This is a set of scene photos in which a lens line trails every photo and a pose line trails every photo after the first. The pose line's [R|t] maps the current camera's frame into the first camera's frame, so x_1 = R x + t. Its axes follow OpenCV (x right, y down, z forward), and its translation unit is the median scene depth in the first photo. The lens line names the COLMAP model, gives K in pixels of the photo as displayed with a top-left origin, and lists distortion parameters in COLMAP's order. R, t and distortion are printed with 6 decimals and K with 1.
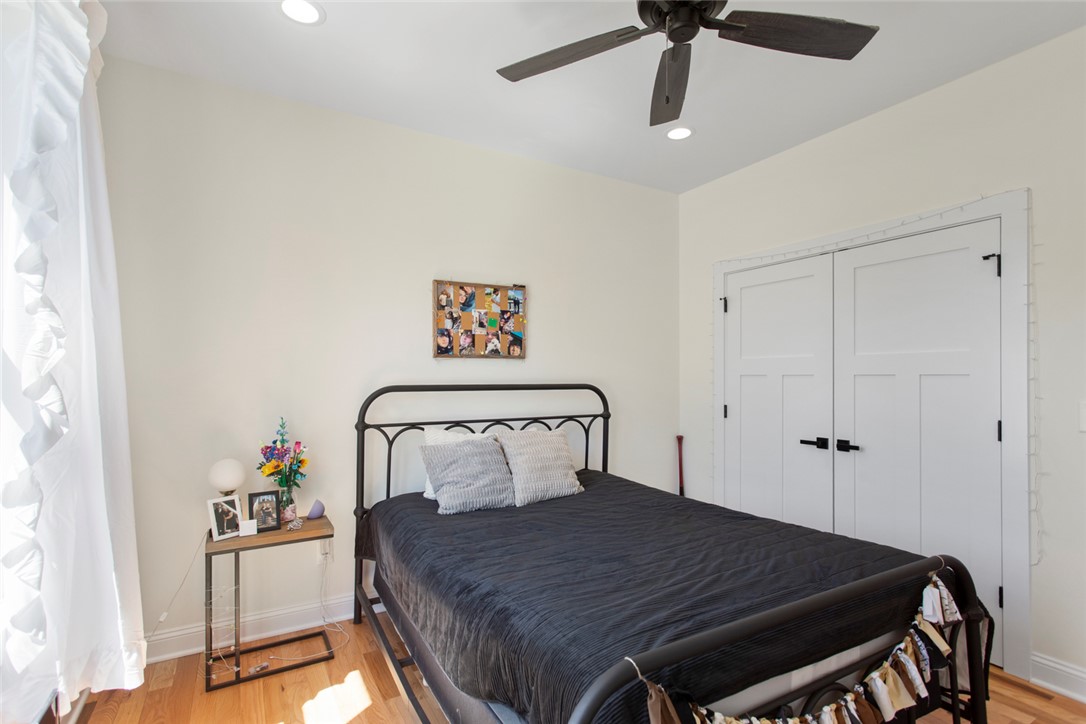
lens RADIAL K [[510.6, 0, 543.0], [0, 510.6, 362.0], [0, 0, 1]] dist [-0.000223, 0.000218]
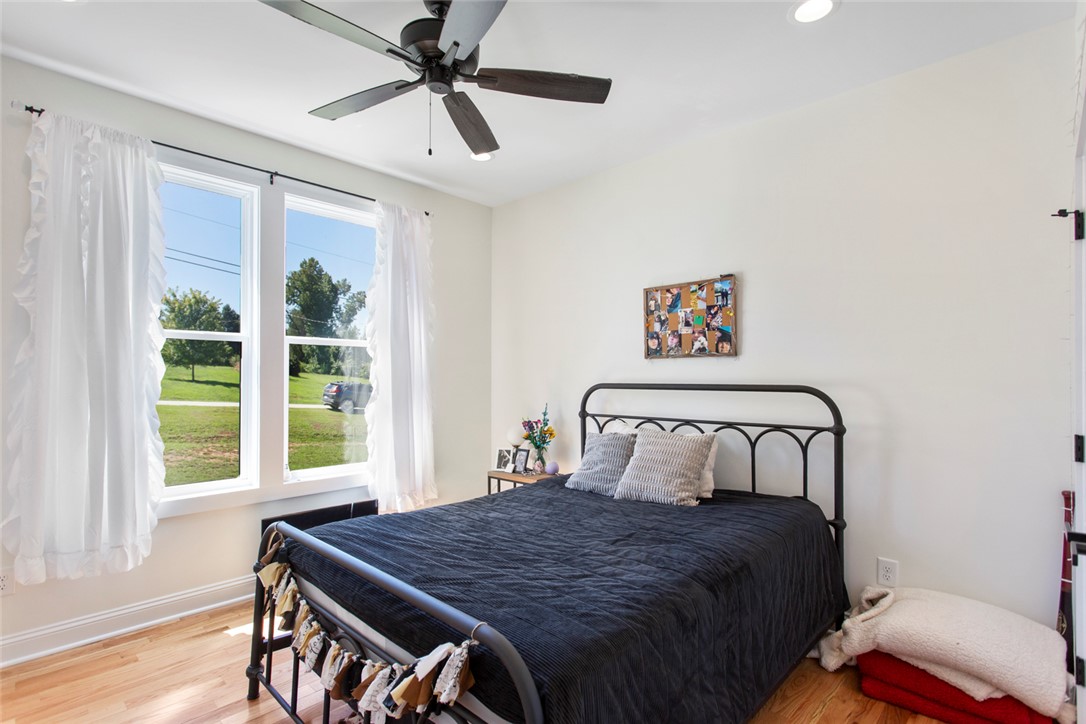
lens RADIAL K [[510.6, 0, 543.0], [0, 510.6, 362.0], [0, 0, 1]] dist [-0.000223, 0.000218]
pose [[0.314278, -0.026427, -0.948963, 0.736320], [0.028093, 0.999434, -0.018528, 0.011850], [0.948915, -0.020836, 0.314842, 0.423129]]
